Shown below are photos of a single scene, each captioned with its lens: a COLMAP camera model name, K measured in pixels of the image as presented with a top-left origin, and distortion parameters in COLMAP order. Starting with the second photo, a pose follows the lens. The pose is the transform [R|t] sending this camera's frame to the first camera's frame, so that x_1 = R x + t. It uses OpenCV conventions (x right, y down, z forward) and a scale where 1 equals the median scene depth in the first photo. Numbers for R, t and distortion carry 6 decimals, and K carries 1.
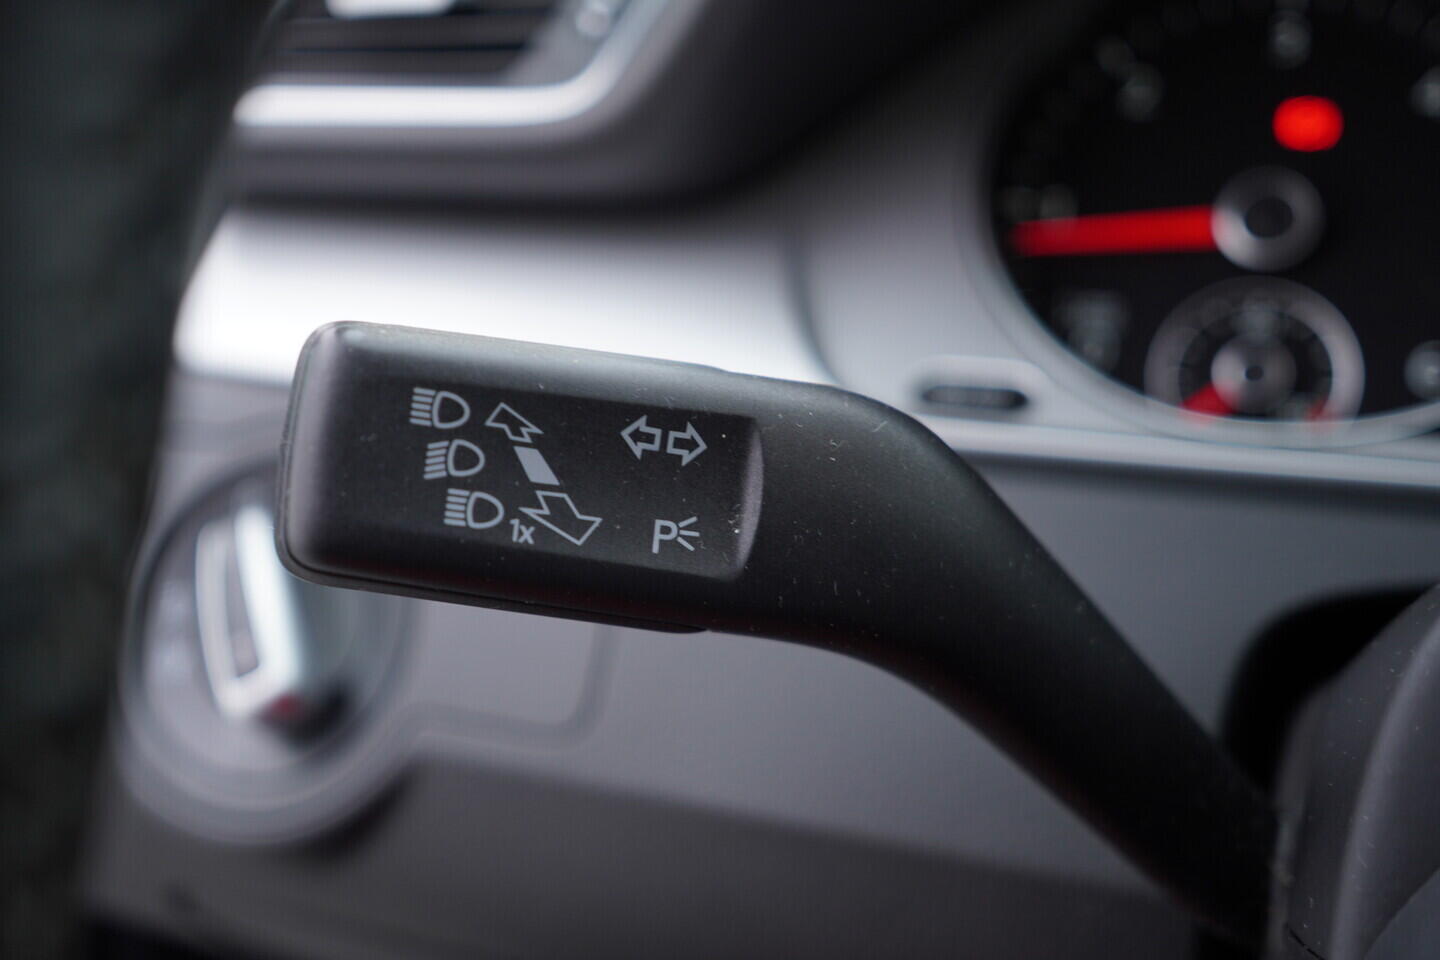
lens RADIAL K [[1487.8, 0, 720.0], [0, 1487.8, 480.0], [0, 0, 1]] dist [-0.006362, 0.021878]
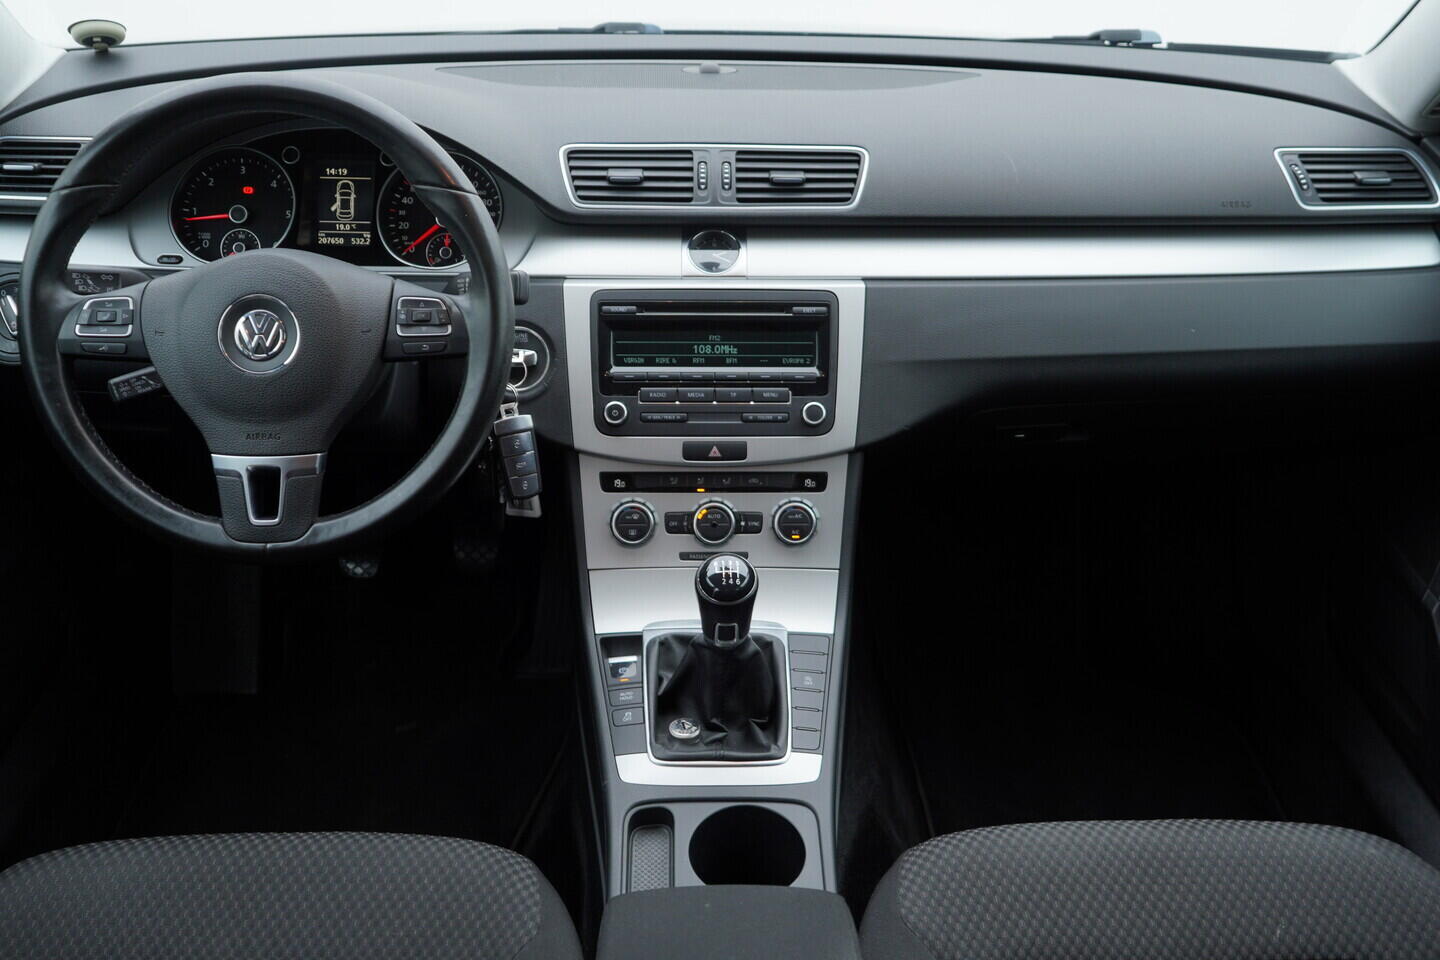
lens RADIAL K [[1487.8, 0, 720.0], [0, 1487.8, 480.0], [0, 0, 1]] dist [-0.006362, 0.021878]
pose [[0.935333, -0.120440, 0.332637, 0.205034], [0.065905, 0.983125, 0.170651, -0.082304], [-0.347577, -0.137692, 0.927487, -6.128208]]
